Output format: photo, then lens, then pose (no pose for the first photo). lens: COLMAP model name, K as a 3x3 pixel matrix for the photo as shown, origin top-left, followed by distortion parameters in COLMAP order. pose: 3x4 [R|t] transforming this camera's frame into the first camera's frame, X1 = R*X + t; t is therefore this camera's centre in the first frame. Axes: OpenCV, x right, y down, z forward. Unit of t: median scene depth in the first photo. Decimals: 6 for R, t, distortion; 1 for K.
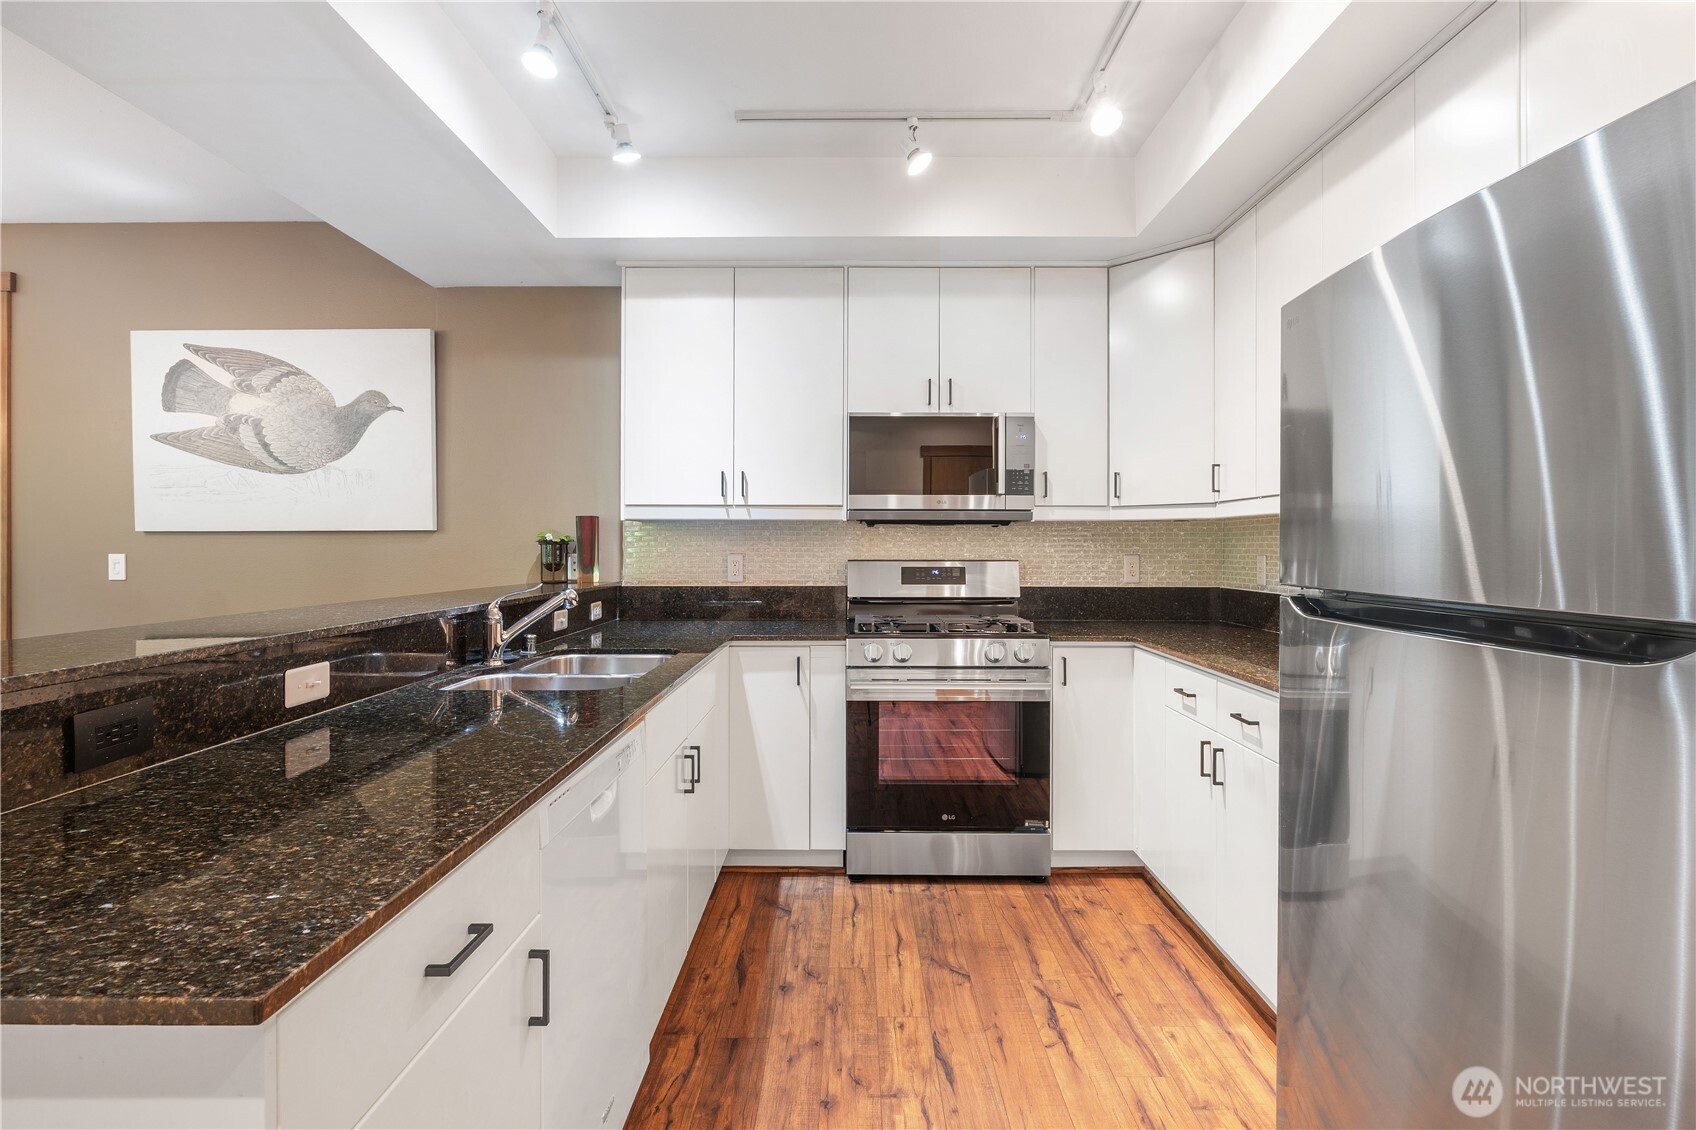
lens RADIAL K [[789.9, 0, 847.4], [0, 789.9, 544.8], [0, 0, 1]] dist [-0.007023, 0.000051]
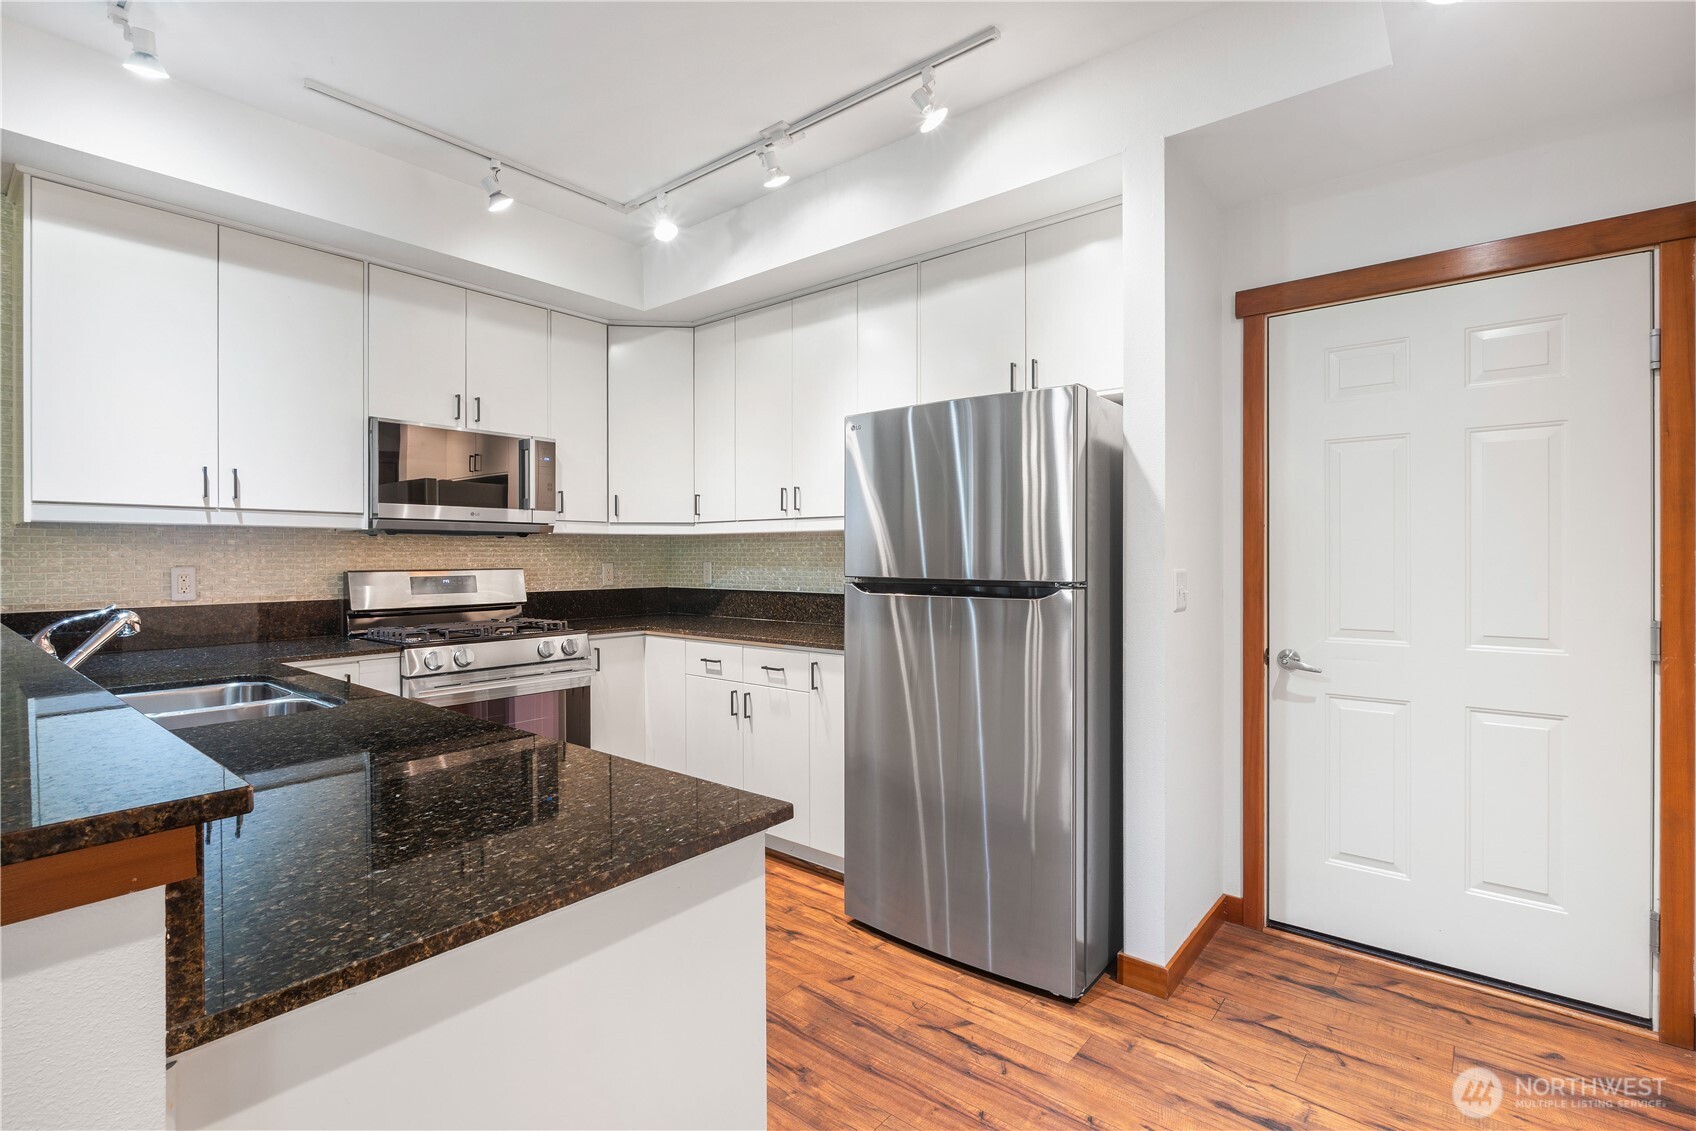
lens RADIAL K [[783.5, 0, 852.4], [0, 783.5, 555.1], [0, 0, 1]] dist [-0.006590, 0.000052]
pose [[0.627420, -0.002877, 0.778675, -0.367137], [0.001934, 0.999996, 0.002136, -0.000591], [-0.778678, 0.000166, 0.627423, -0.044676]]
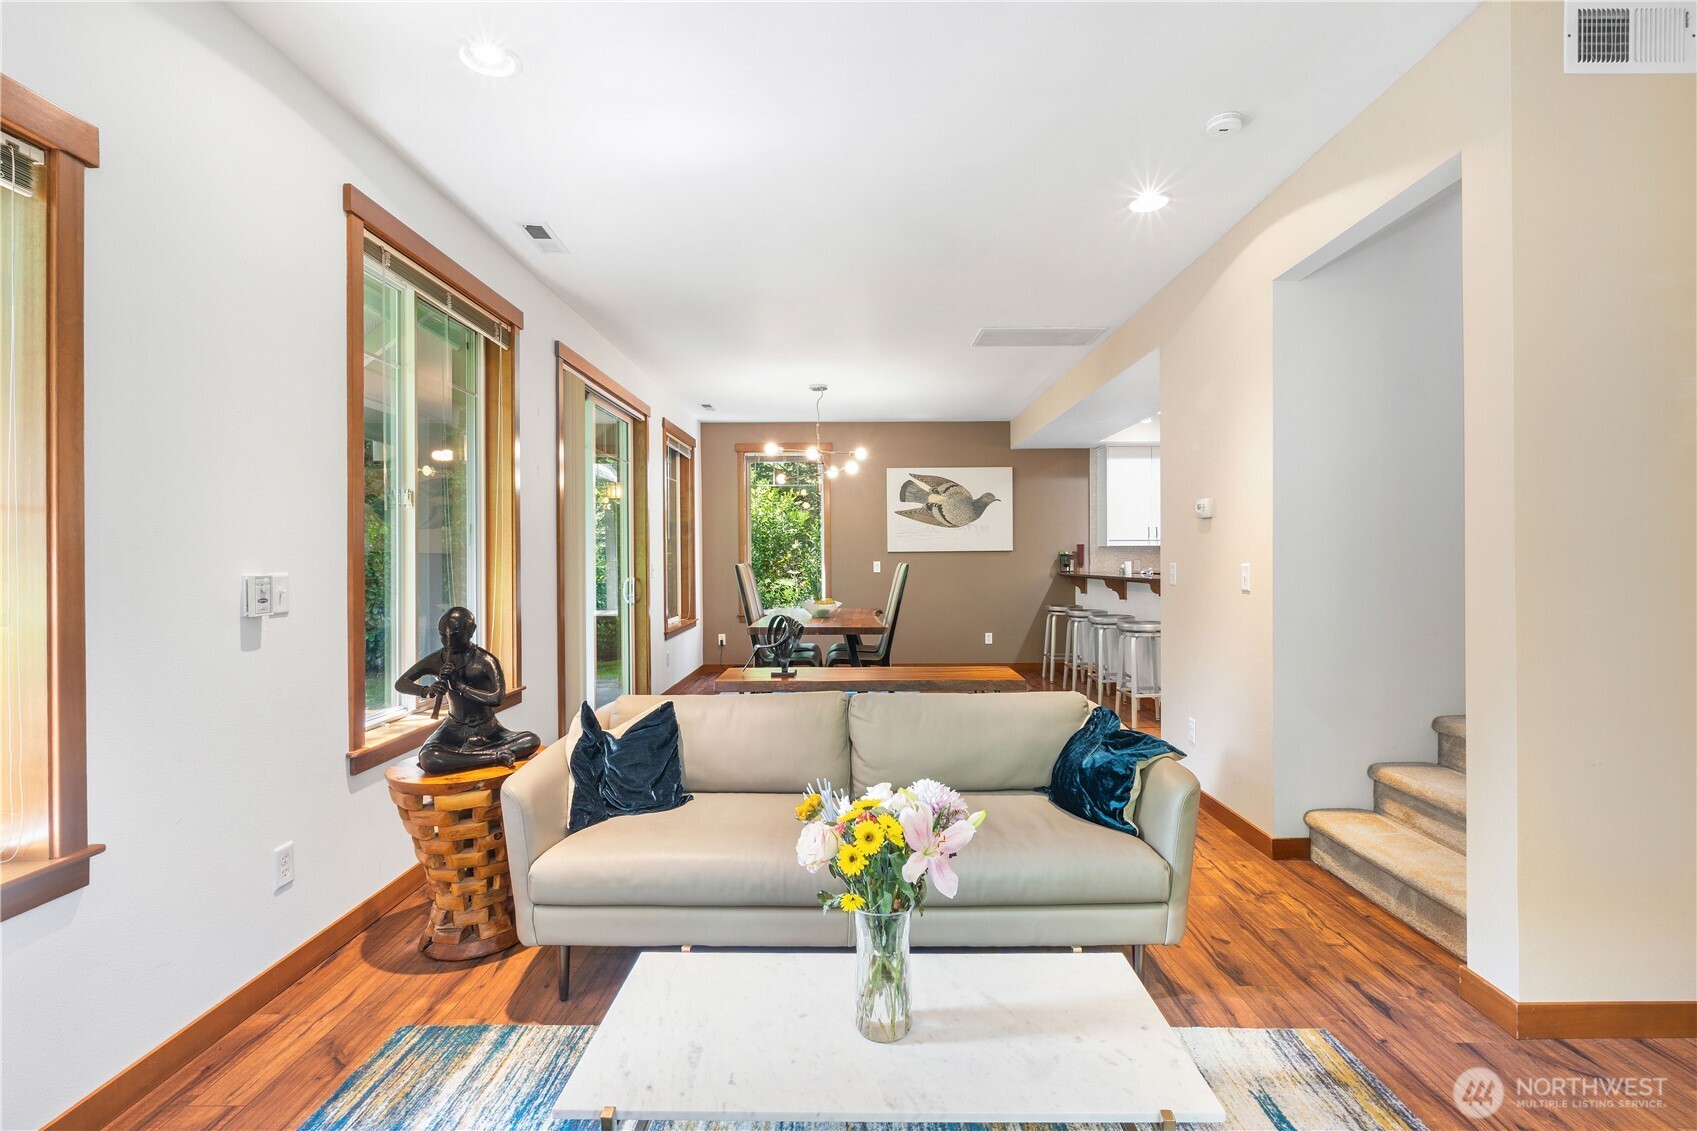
lens RADIAL K [[784.0, 0, 852.9], [0, 784.0, 555.1], [0, 0, 1]] dist [-0.006590, 0.000052]
pose [[0.999911, -0.006589, 0.011581, -1.135221], [0.006615, 0.999976, -0.002220, -0.002598], [-0.011566, 0.002296, 0.999930, -1.512627]]
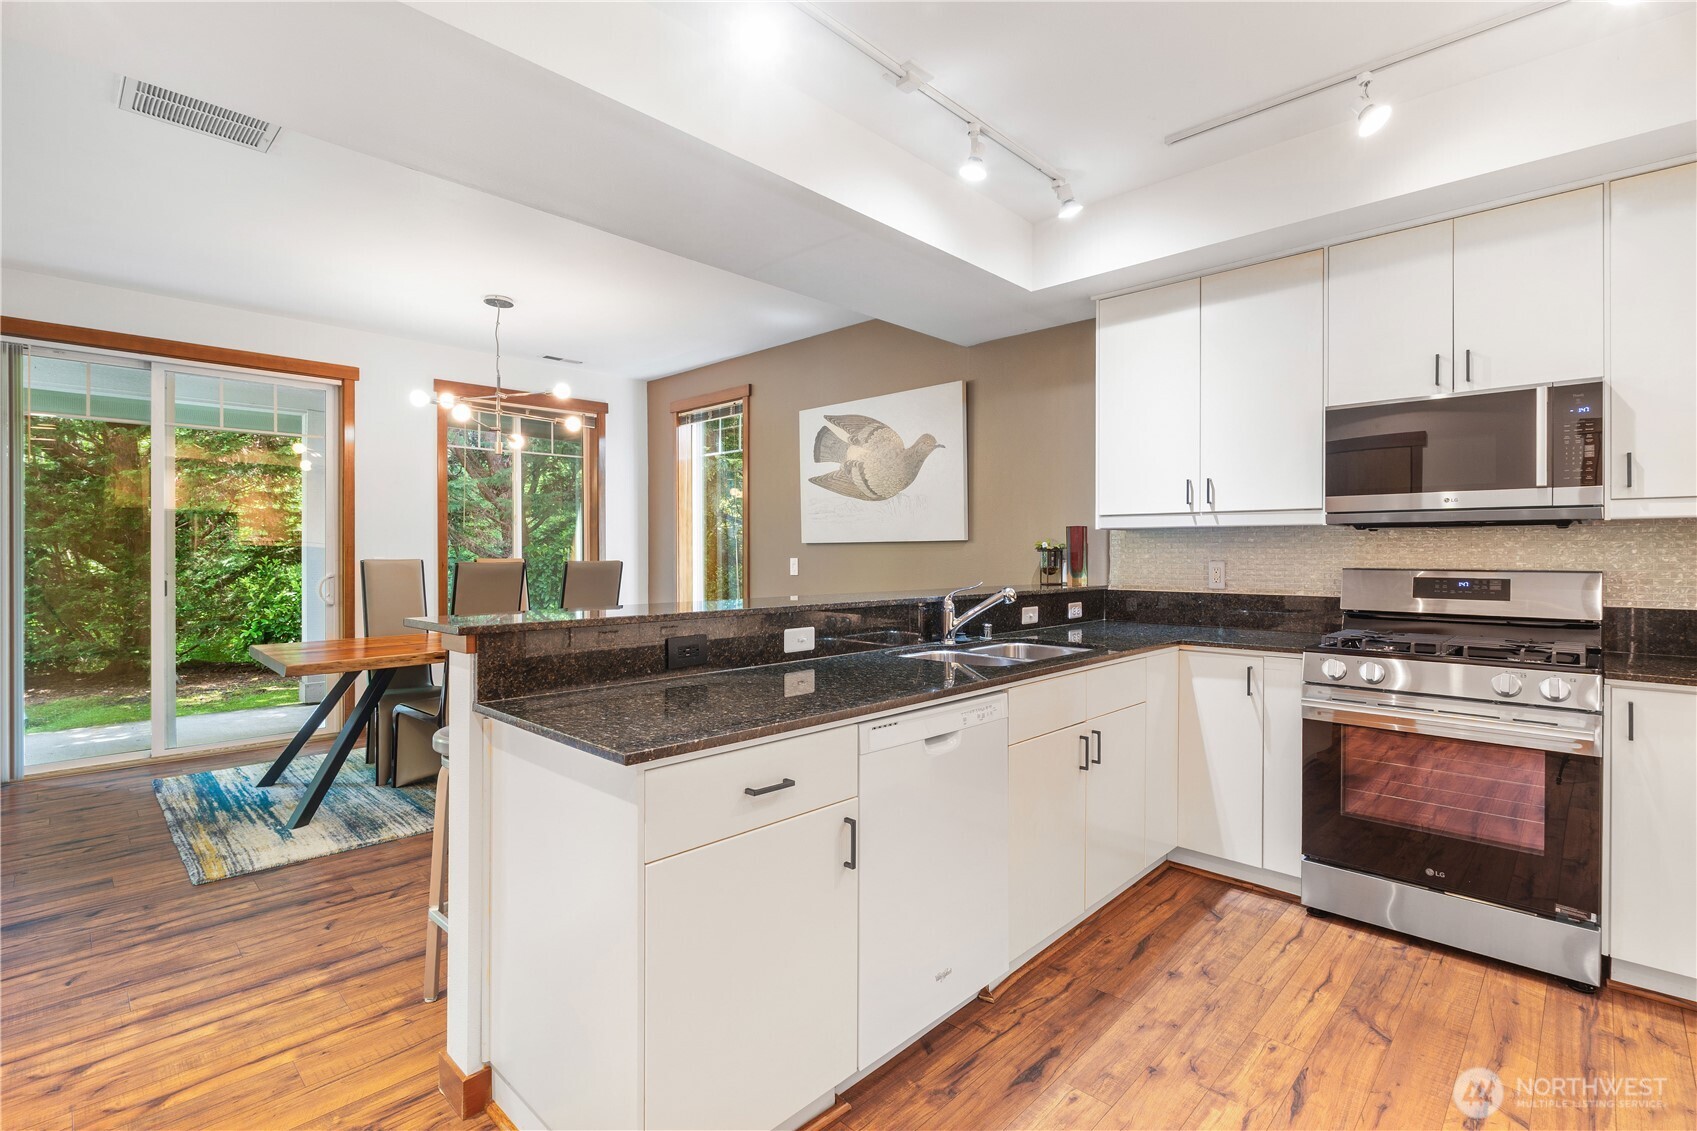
lens RADIAL K [[780.9, 0, 854.3], [0, 780.9, 551.5], [0, 0, 1]] dist [-0.006909, -0.000012]
pose [[0.727704, -0.001163, -0.685890, 0.217939], [0.000389, 0.999999, -0.001283, 0.001162], [0.685891, 0.000667, 0.727704, -0.029176]]
